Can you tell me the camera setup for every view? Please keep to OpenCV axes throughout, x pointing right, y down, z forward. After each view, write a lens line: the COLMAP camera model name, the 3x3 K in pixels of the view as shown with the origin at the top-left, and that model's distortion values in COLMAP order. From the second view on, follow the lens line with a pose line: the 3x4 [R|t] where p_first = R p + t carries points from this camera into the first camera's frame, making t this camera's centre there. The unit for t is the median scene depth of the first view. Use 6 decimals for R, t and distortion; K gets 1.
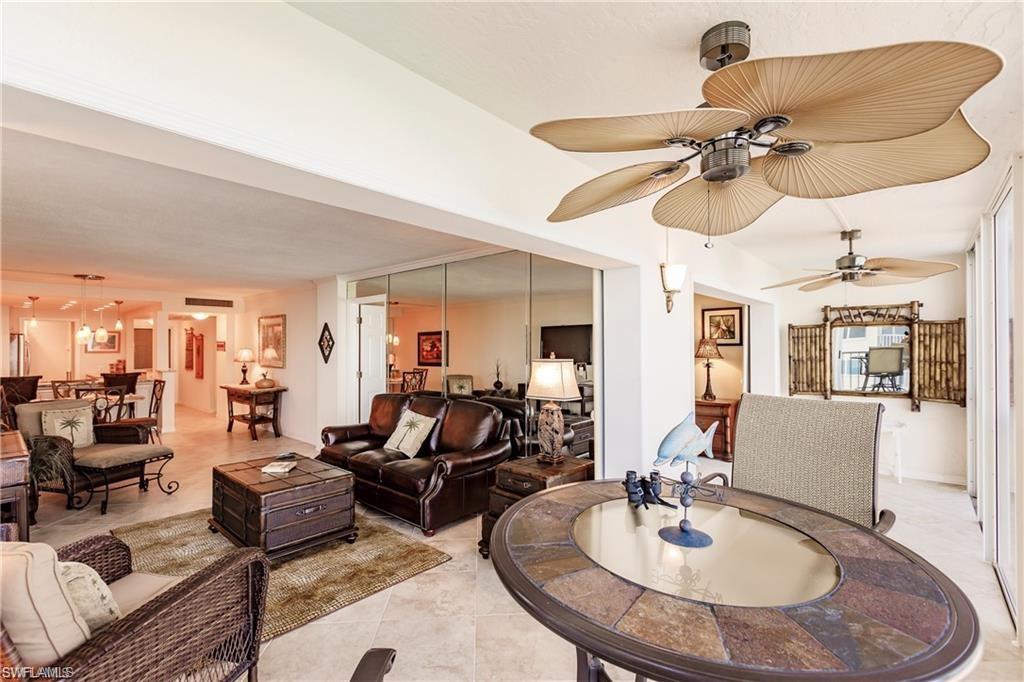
lens RADIAL K [[476.8, 0, 512.0], [0, 476.8, 341.0], [0, 0, 1]] dist [-0.000084, 0.000813]
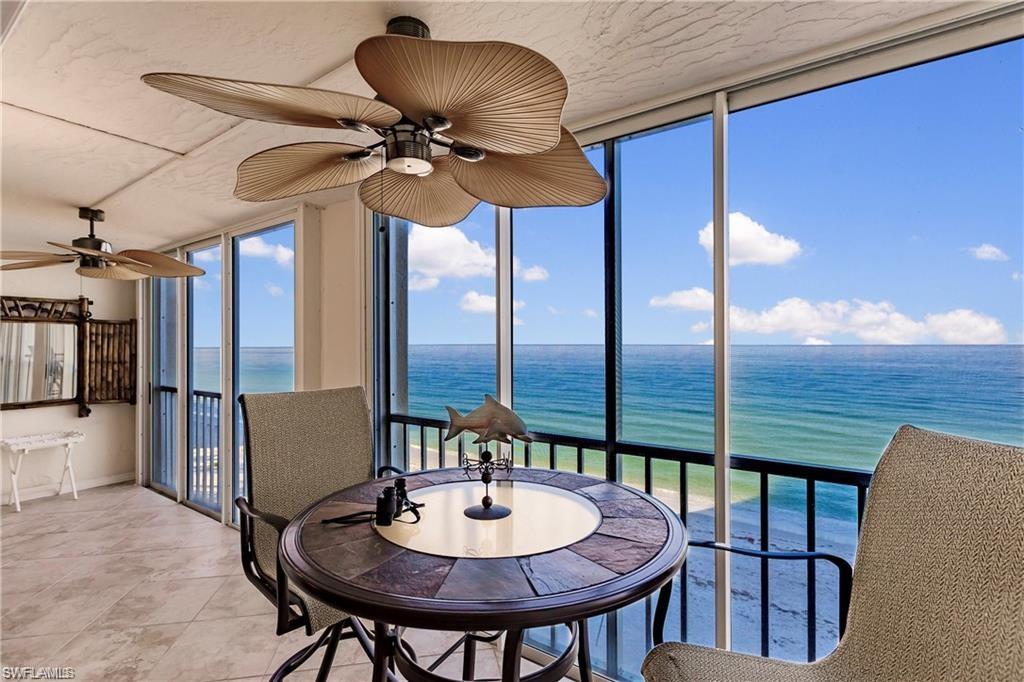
lens RADIAL K [[476.8, 0, 512.0], [0, 476.8, 341.0], [0, 0, 1]] dist [-0.000084, 0.000813]
pose [[-0.157398, 0.012101, 0.987461, -0.209057], [-0.002380, 0.999917, -0.012633, 0.010299], [-0.987532, -0.004338, -0.157356, 0.333613]]
